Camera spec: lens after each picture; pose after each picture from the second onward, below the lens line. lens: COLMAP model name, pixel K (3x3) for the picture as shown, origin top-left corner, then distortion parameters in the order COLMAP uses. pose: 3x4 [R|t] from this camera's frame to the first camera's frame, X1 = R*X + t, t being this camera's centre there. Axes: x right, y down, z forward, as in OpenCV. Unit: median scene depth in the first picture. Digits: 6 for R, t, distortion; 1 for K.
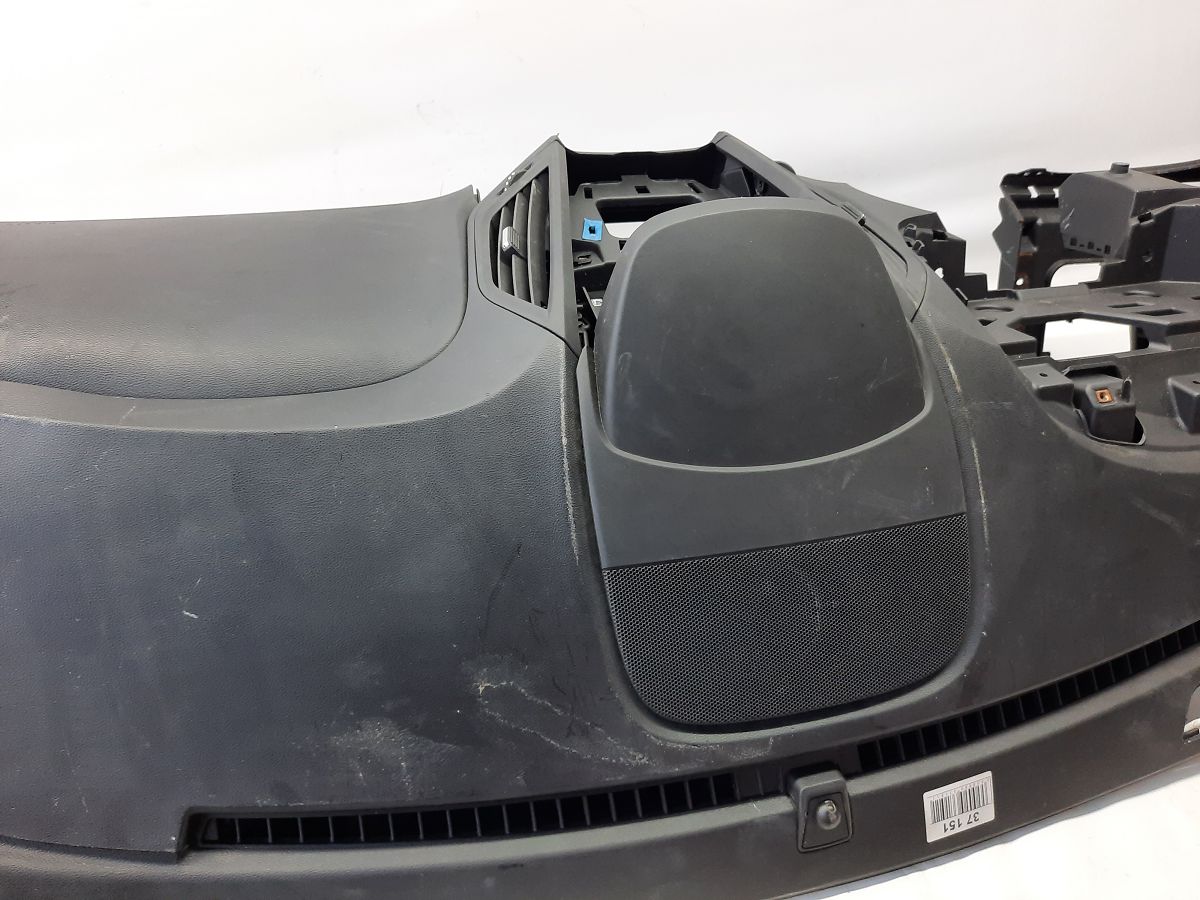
lens RADIAL K [[881.2, 0, 593.2], [0, 881.2, 451.2], [0, 0, 1]] dist [0.043753, -0.050690]
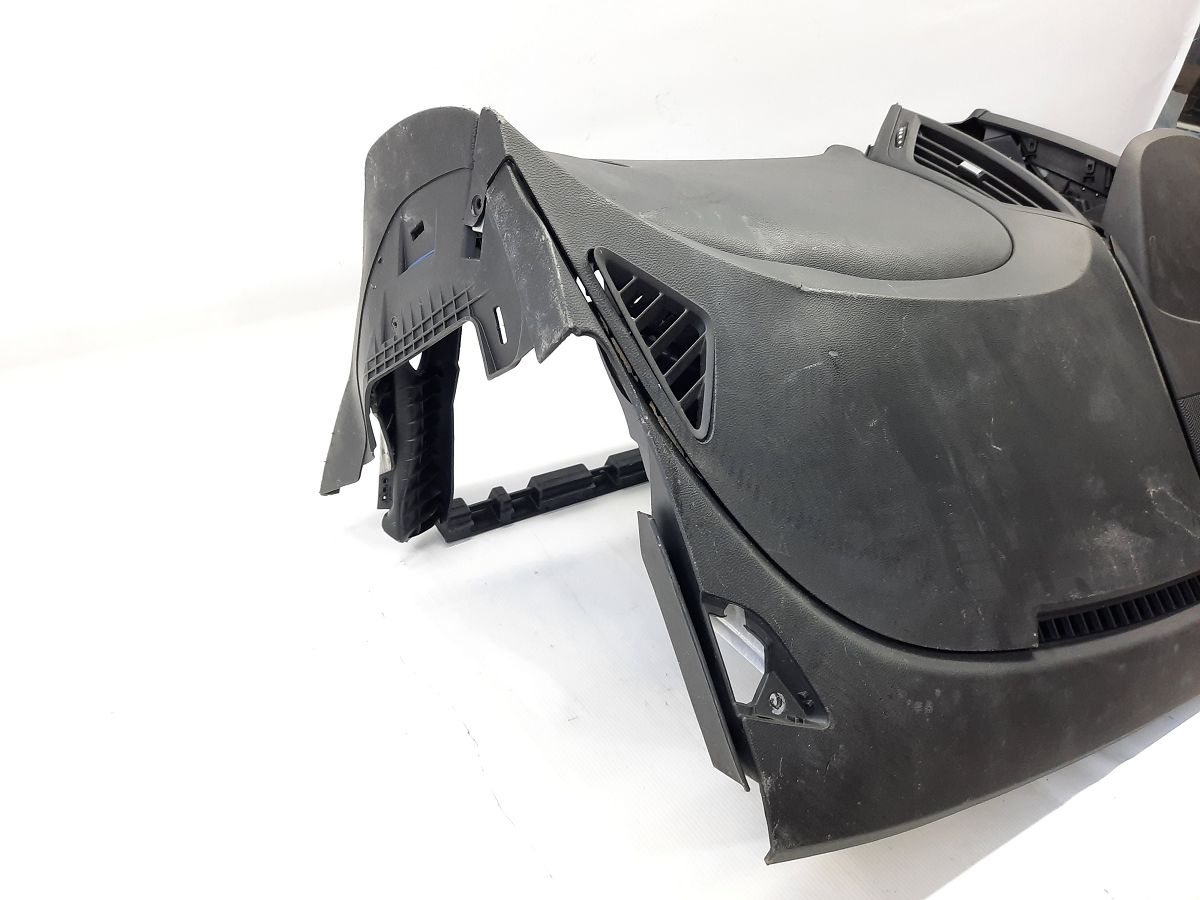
lens RADIAL K [[881.2, 0, 576.6], [0, 881.2, 465.2], [0, 0, 1]] dist [0.043753, -0.050690]
pose [[0.935127, -0.110837, 0.336530, -1.177696], [0.134205, 0.989842, -0.046914, 0.162588], [-0.327912, 0.089035, 0.940503, 0.075824]]
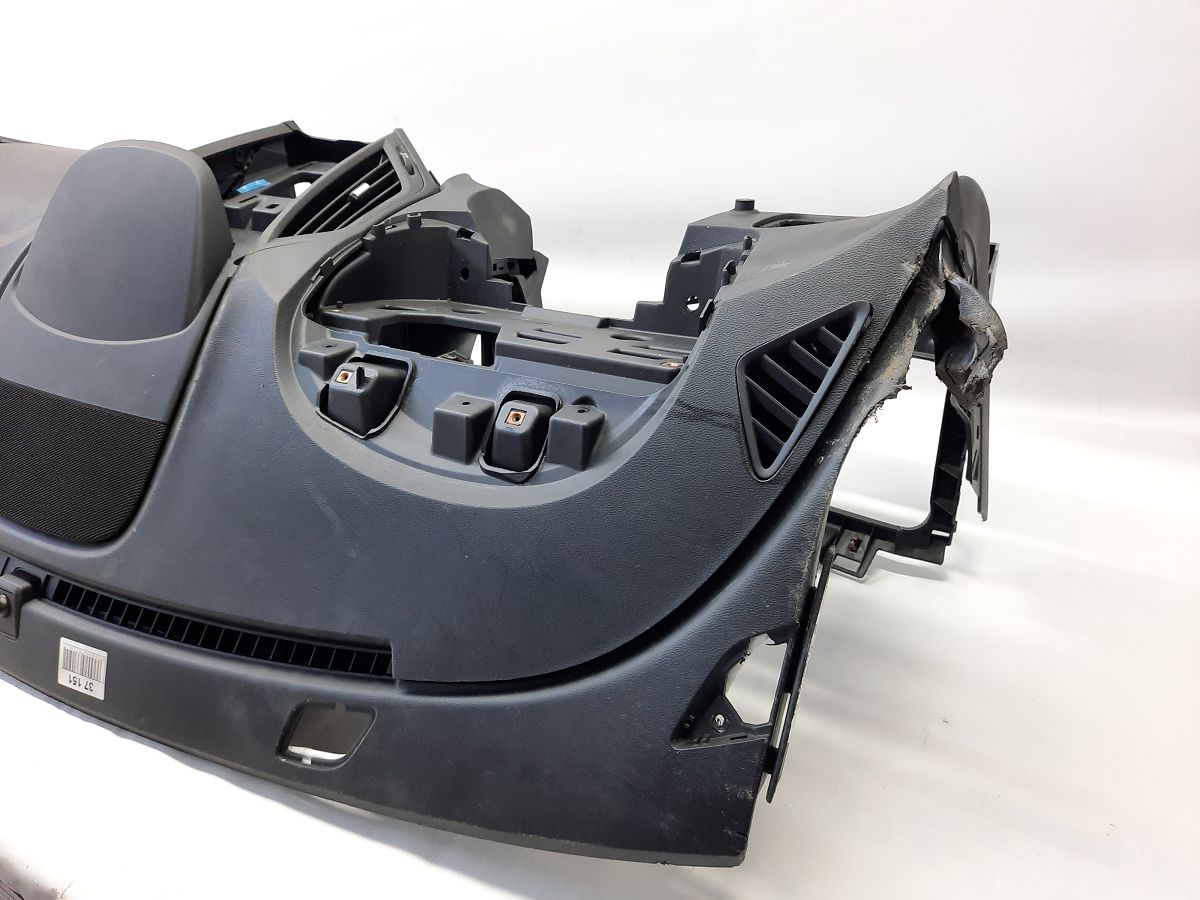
lens RADIAL K [[881.2, 0, 599.2], [0, 881.2, 457.0], [0, 0, 1]] dist [0.043753, -0.050690]
pose [[0.710305, 0.280194, -0.645722, 1.617210], [-0.343947, 0.938544, 0.028909, -0.117562], [0.614139, 0.201560, 0.763025, 0.512002]]
